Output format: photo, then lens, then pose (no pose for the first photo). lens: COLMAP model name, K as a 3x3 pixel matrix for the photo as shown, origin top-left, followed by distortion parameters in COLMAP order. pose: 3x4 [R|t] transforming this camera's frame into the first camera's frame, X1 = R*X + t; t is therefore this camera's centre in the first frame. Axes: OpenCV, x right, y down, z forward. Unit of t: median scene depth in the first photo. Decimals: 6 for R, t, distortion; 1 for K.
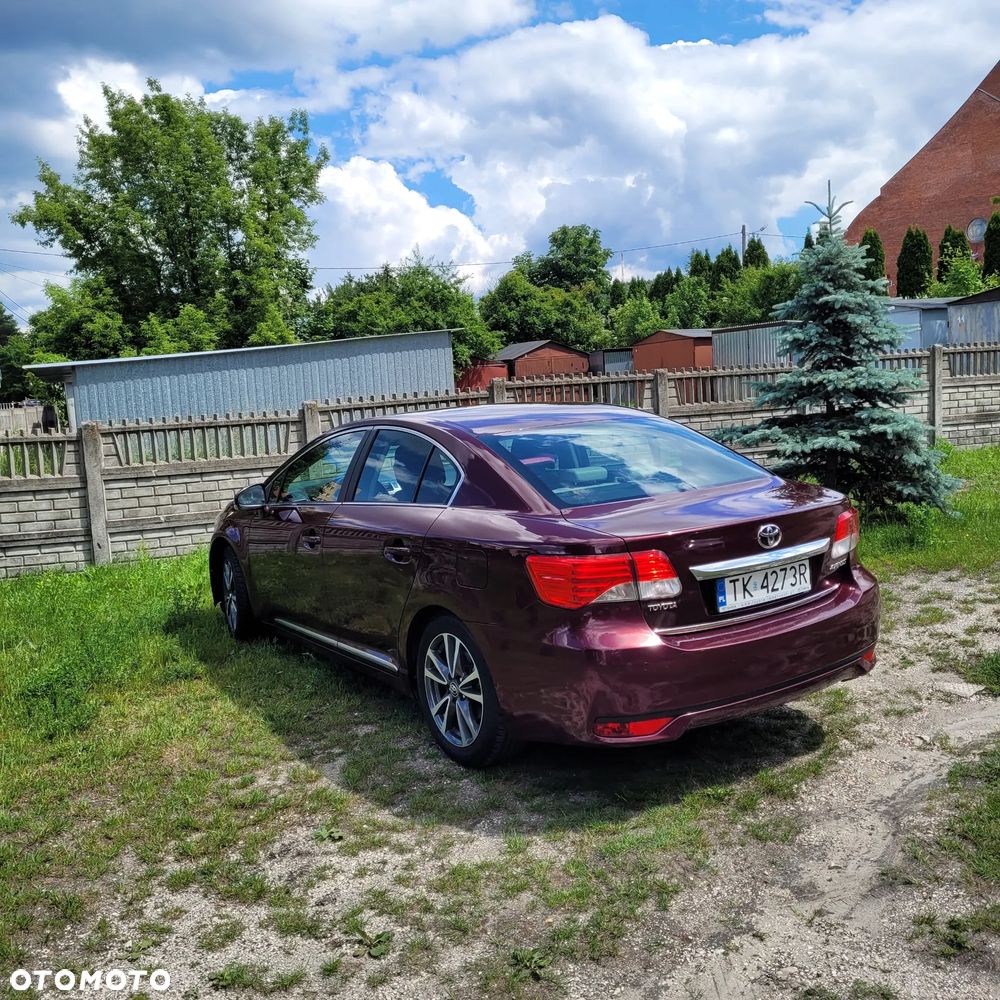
lens RADIAL K [[1004.1, 0, 505.6], [0, 1004.1, 507.0], [0, 0, 1]] dist [0.056002, -0.053670]
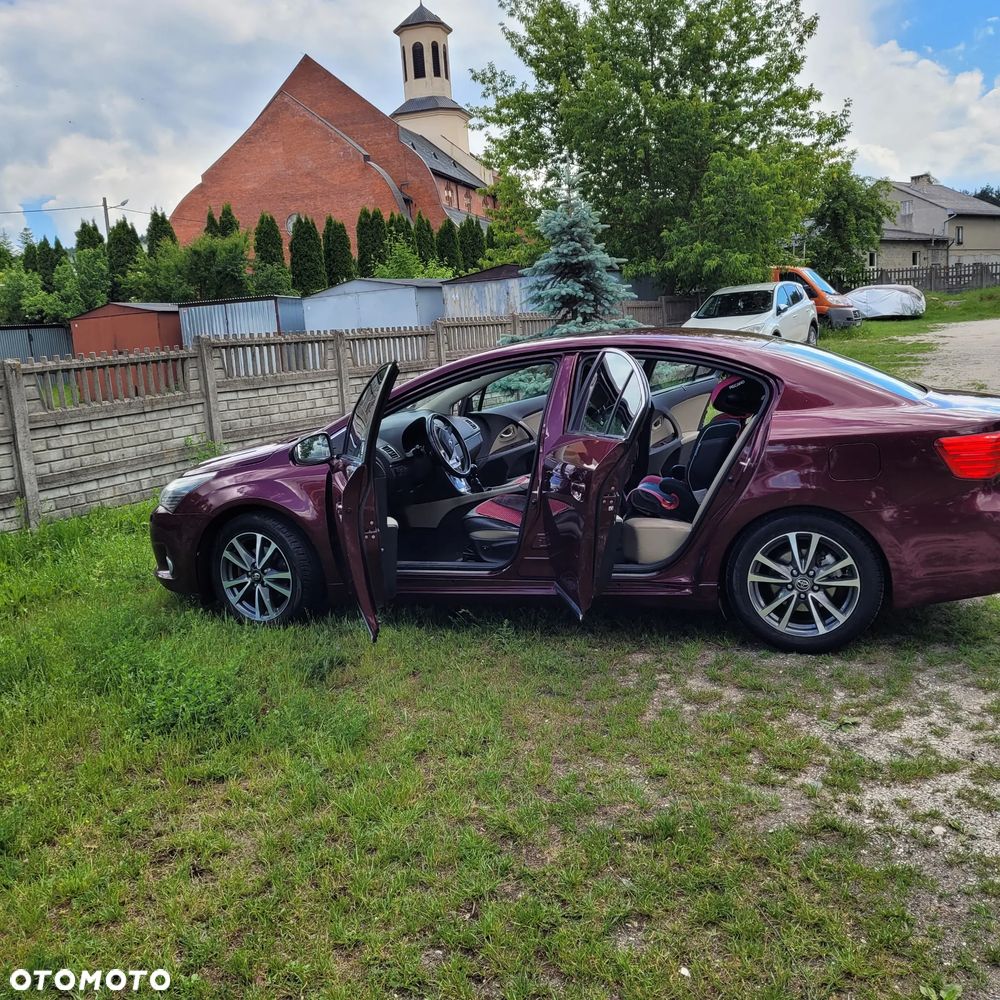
lens RADIAL K [[1008.1, 0, 511.5], [0, 1008.1, 524.8], [0, 0, 1]] dist [0.042754, -0.021461]
pose [[0.778041, -0.111163, 0.618300, -0.476359], [0.095494, 0.993710, 0.058492, 0.014255], [-0.620913, 0.013534, 0.783763, 0.180809]]
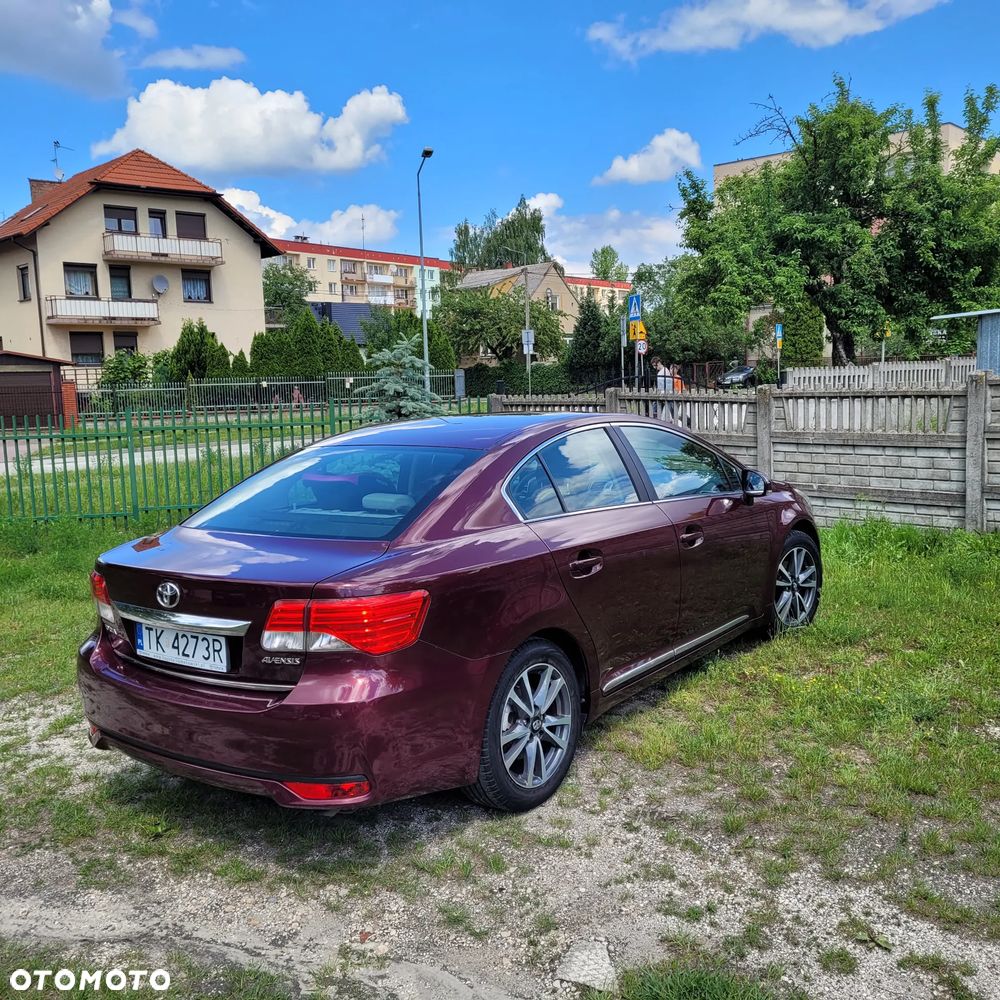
lens RADIAL K [[1004.0, 0, 516.4], [0, 1004.0, 524.3], [0, 0, 1]] dist [0.052726, -0.052597]
pose [[0.333748, 0.183797, -0.924571, 0.558010], [-0.093621, 0.982422, 0.161503, -0.098354], [0.938002, 0.032658, 0.345088, 0.450238]]
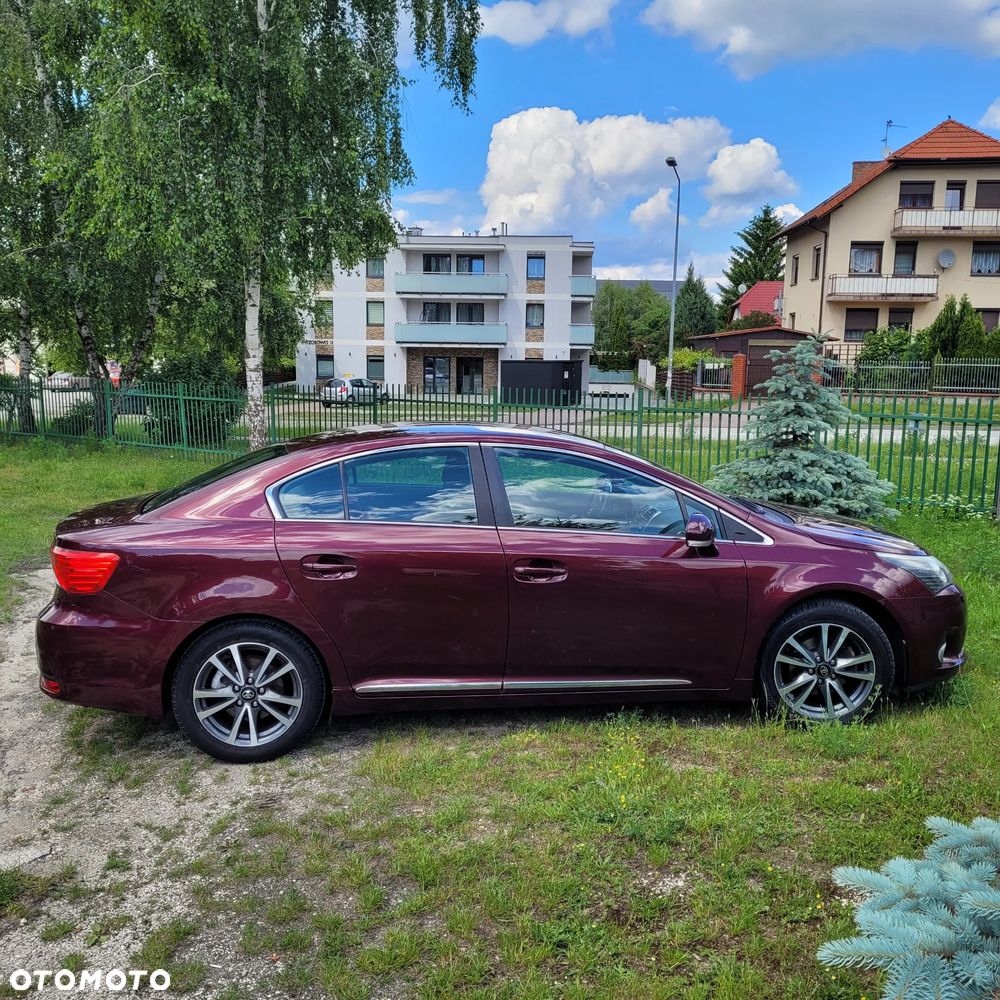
lens RADIAL K [[1004.1, 0, 505.6], [0, 1004.1, 507.0], [0, 0, 1]] dist [0.056002, -0.053670]
pose [[-0.460979, 0.182988, -0.868340, 0.534678], [-0.085617, 0.964773, 0.248761, -0.175818], [0.883271, 0.189018, -0.429073, 0.957999]]
